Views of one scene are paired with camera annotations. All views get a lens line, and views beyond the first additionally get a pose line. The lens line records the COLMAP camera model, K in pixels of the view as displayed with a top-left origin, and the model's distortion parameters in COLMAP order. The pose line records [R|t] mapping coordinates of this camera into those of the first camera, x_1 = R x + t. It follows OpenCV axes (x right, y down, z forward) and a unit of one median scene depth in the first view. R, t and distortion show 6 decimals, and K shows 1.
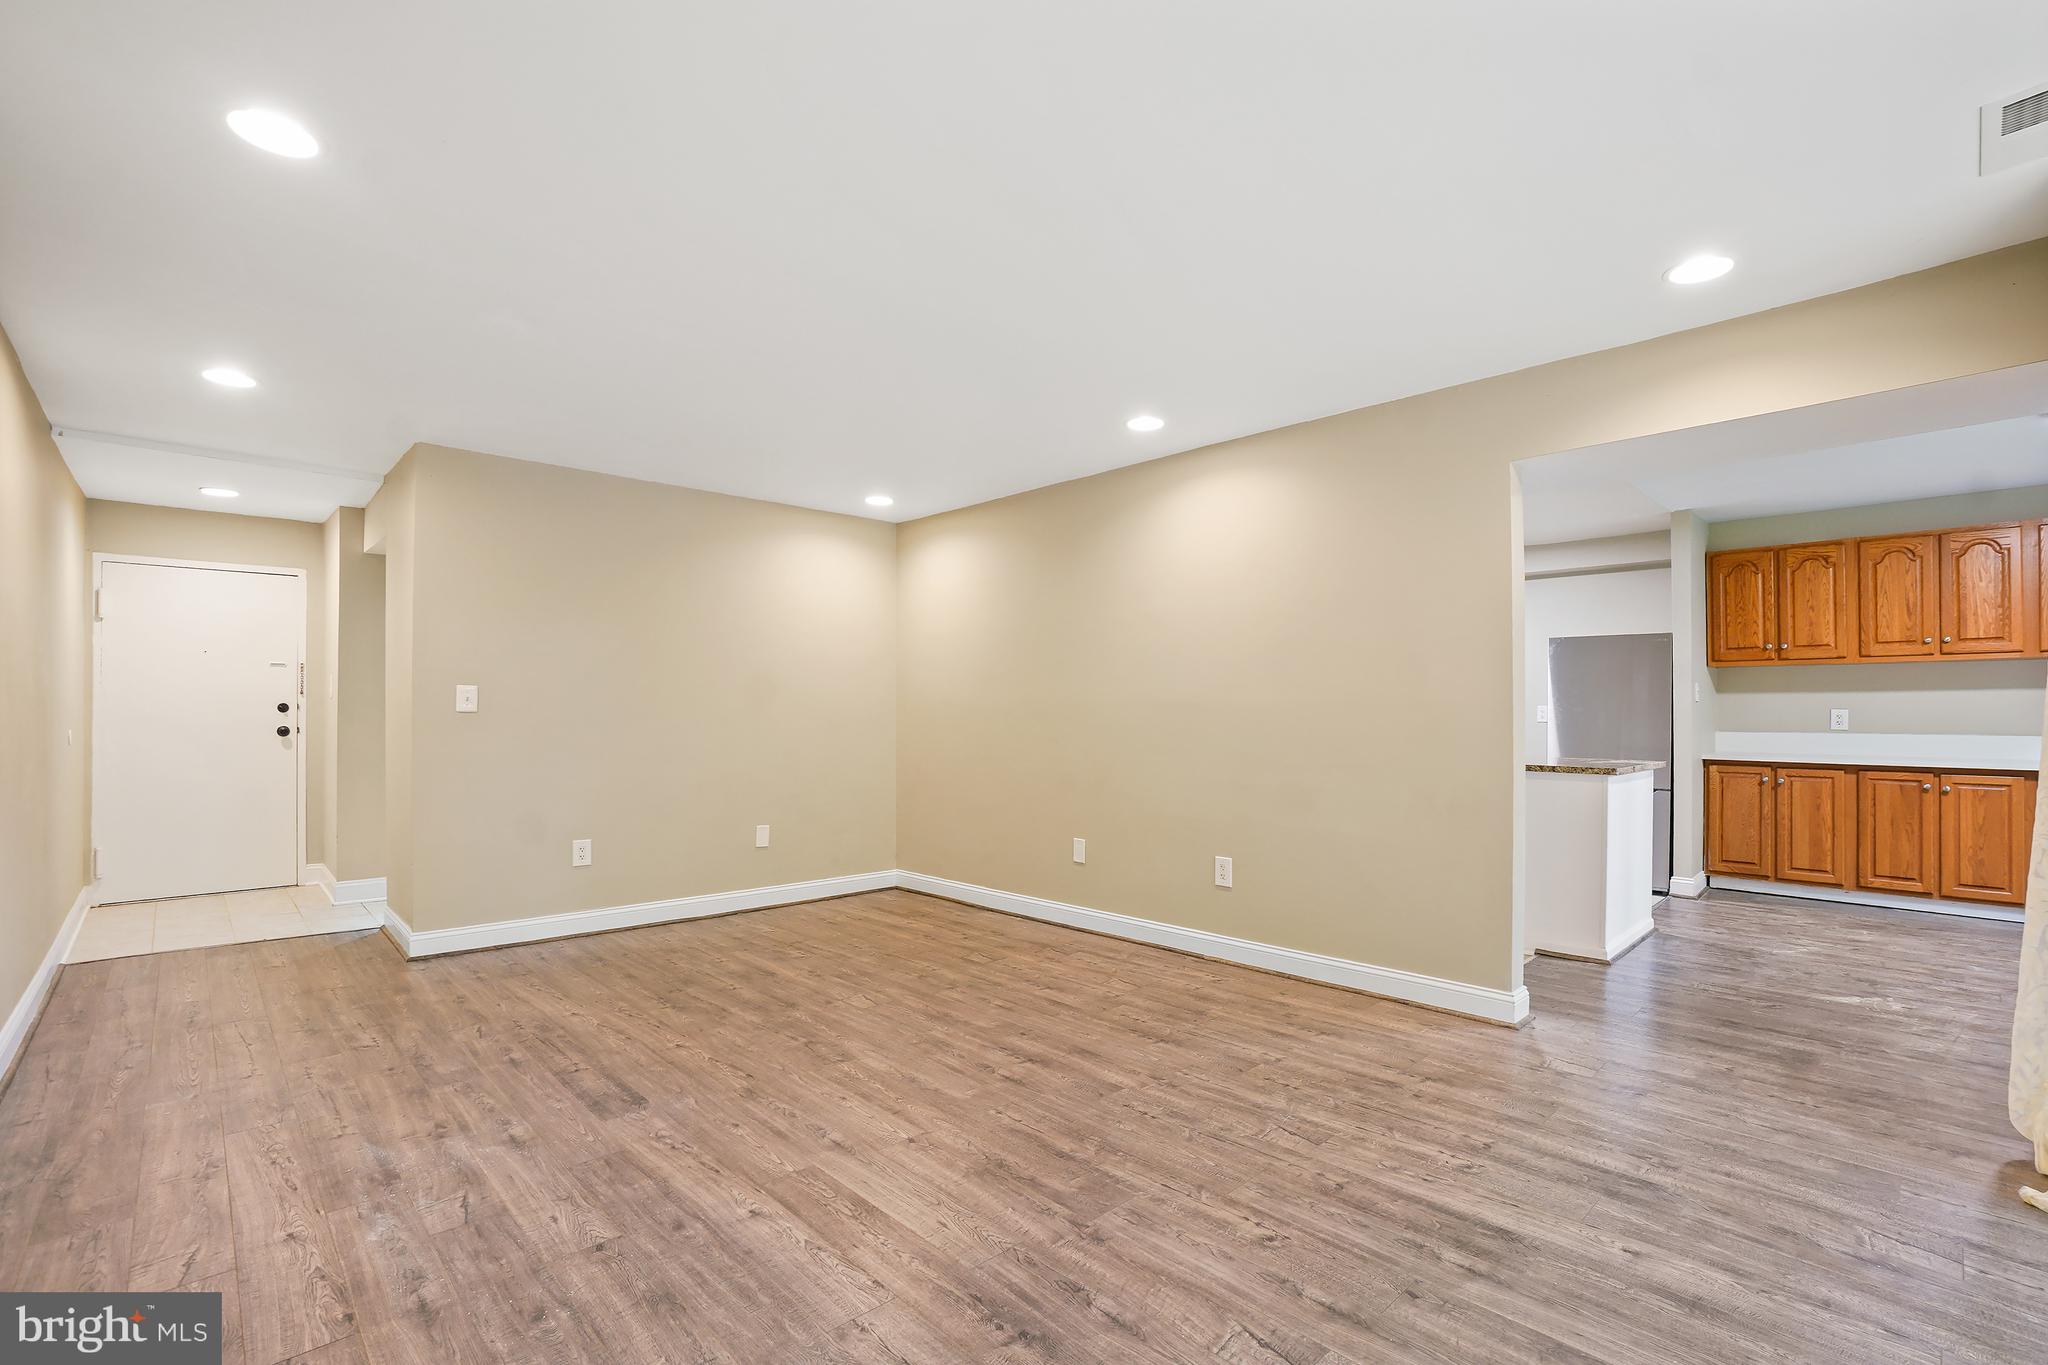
lens RADIAL K [[916.7, 0, 1060.8], [0, 916.7, 710.1], [0, 0, 1]] dist [-0.046108, 0.016504]
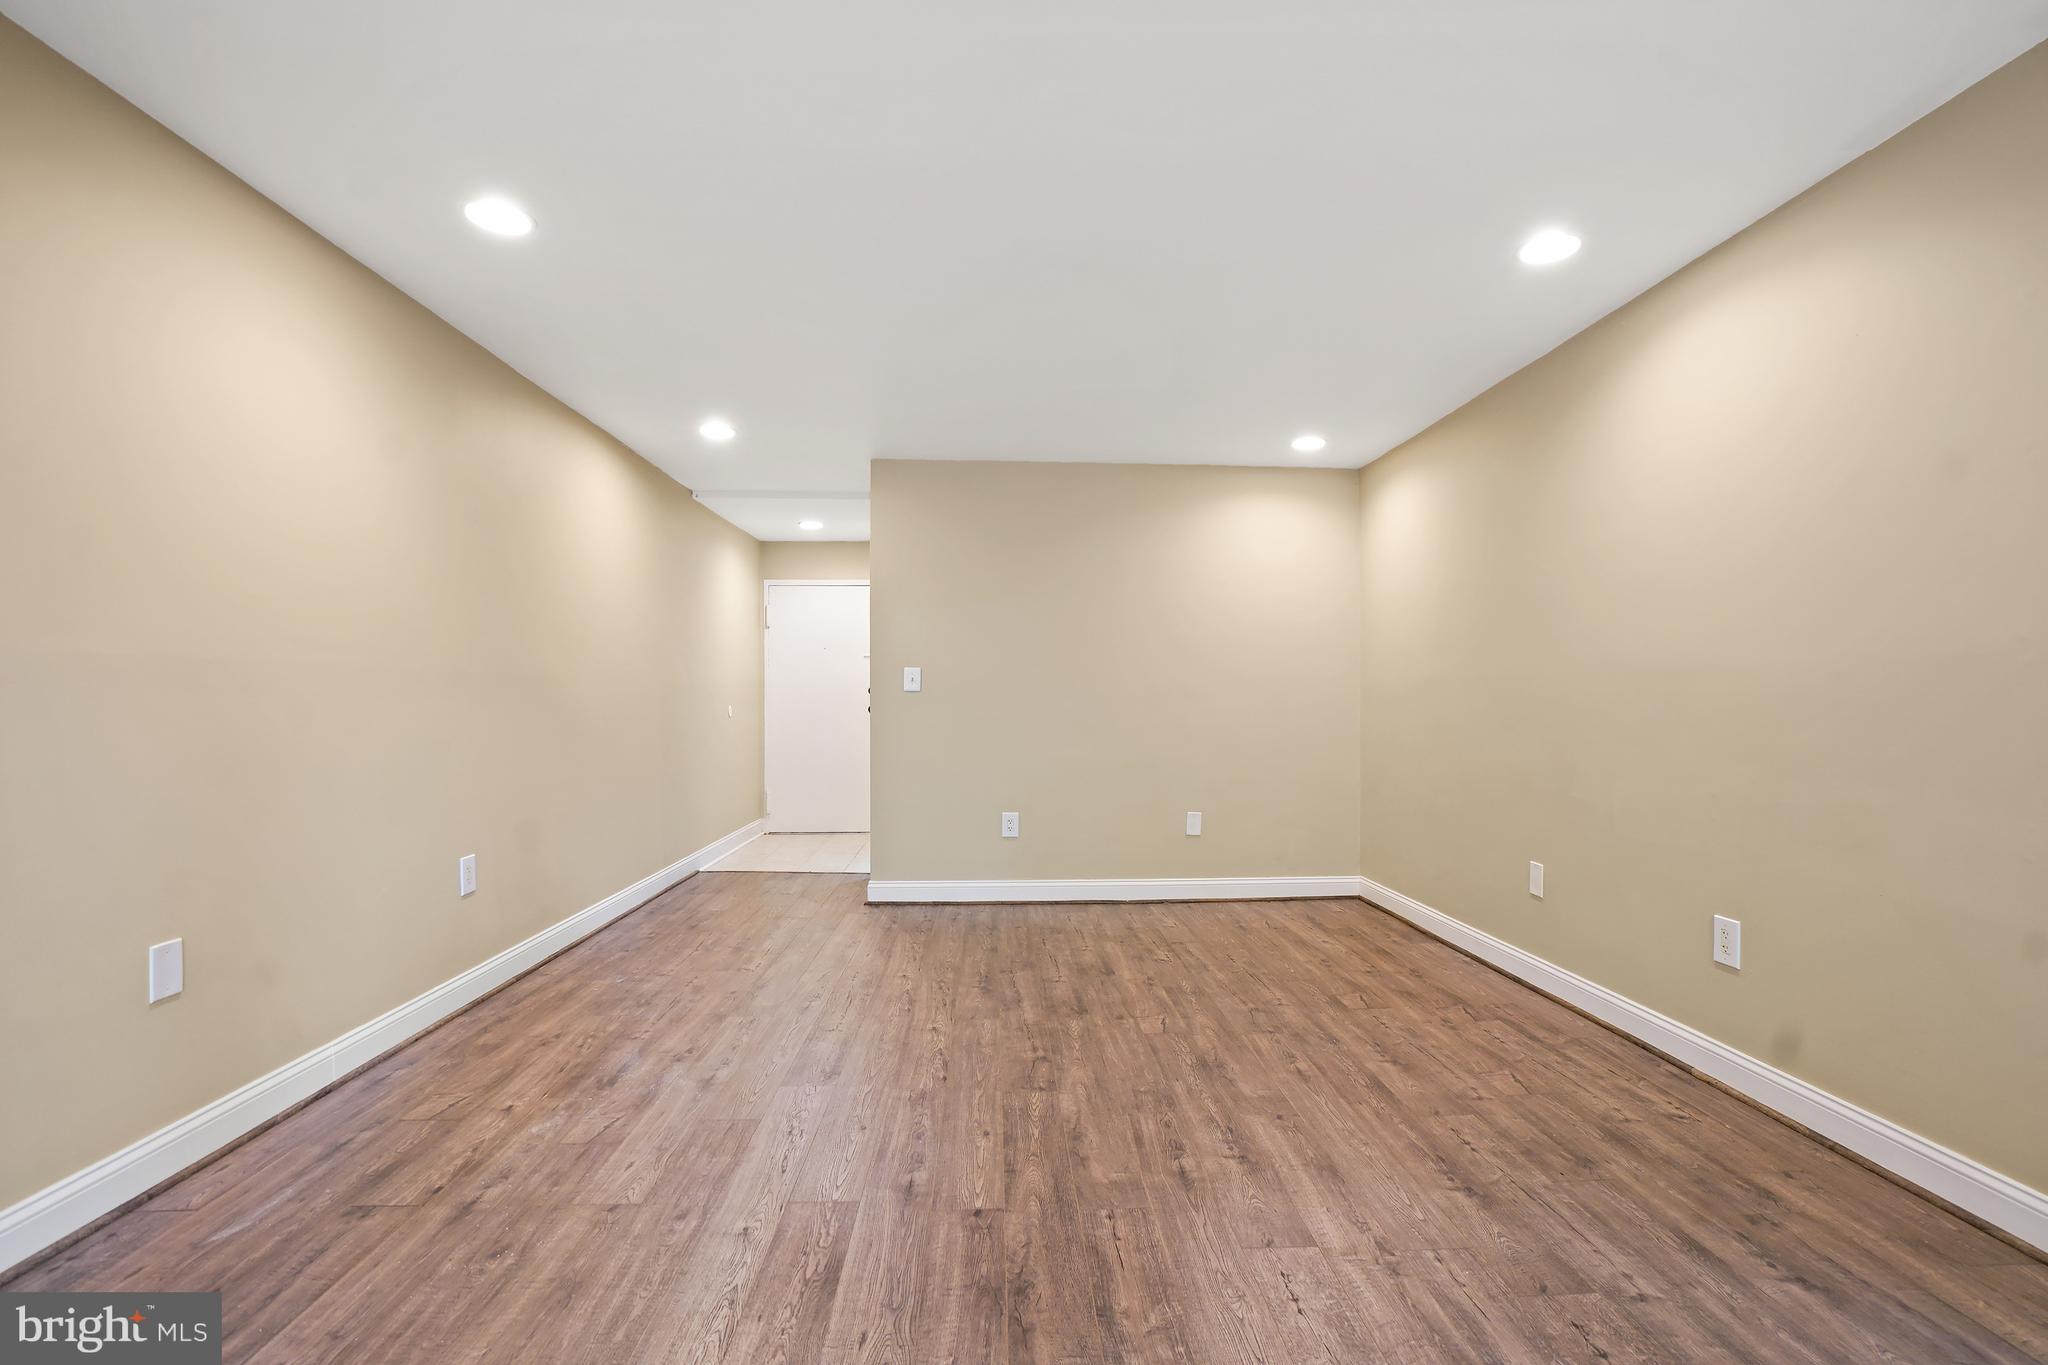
lens RADIAL K [[925.1, 0, 990.0], [0, 925.1, 693.8], [0, 0, 1]] dist [-0.060488, 0.022989]
pose [[0.751161, -0.004935, -0.660101, 0.221685], [0.003603, 0.999988, -0.003376, 0.012050], [0.660109, 0.000158, 0.751169, 0.241053]]
